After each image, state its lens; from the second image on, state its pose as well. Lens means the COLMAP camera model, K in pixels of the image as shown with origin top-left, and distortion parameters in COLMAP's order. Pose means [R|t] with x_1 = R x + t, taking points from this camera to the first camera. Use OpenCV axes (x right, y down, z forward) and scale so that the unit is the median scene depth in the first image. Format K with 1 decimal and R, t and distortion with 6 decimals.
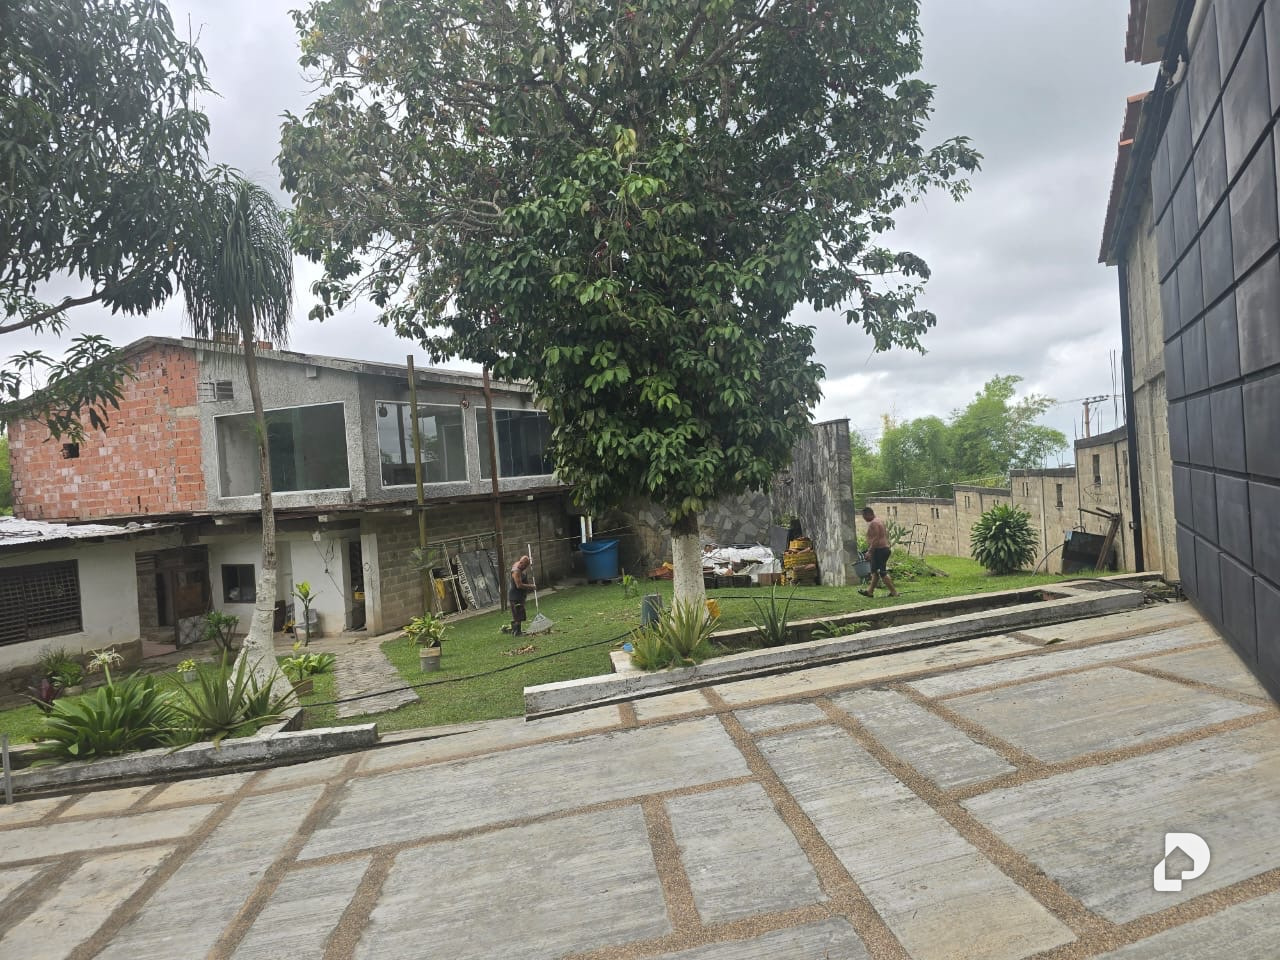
lens RADIAL K [[823.8, 0, 640.0], [0, 823.8, 480.0], [0, 0, 1]] dist [0.068341, -0.061547]
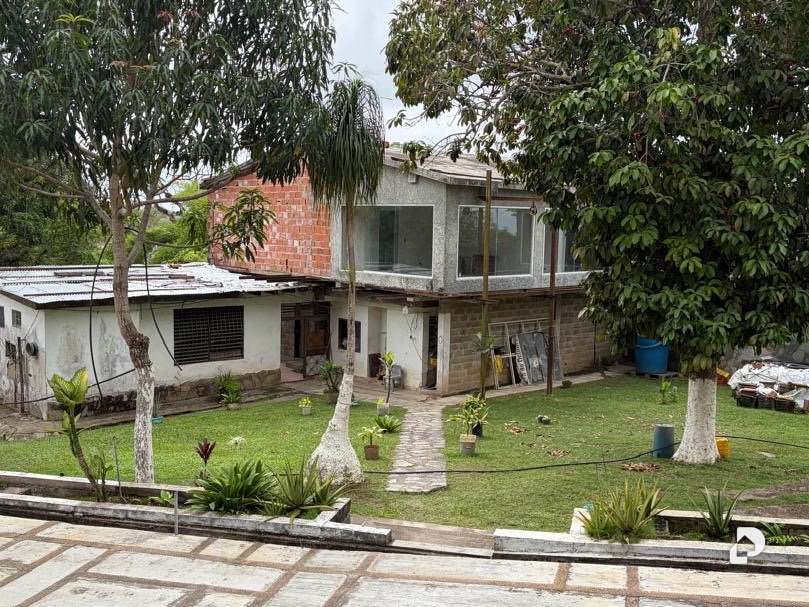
lens RADIAL K [[775.1, 0, 420.8], [0, 775.1, 302.5], [0, 0, 1]] dist [0.161984, -0.381275]
pose [[0.922207, 0.123864, -0.366321, 0.090977], [-0.087416, 0.989566, 0.114534, -0.132580], [0.376686, -0.073602, 0.923412, -0.095097]]
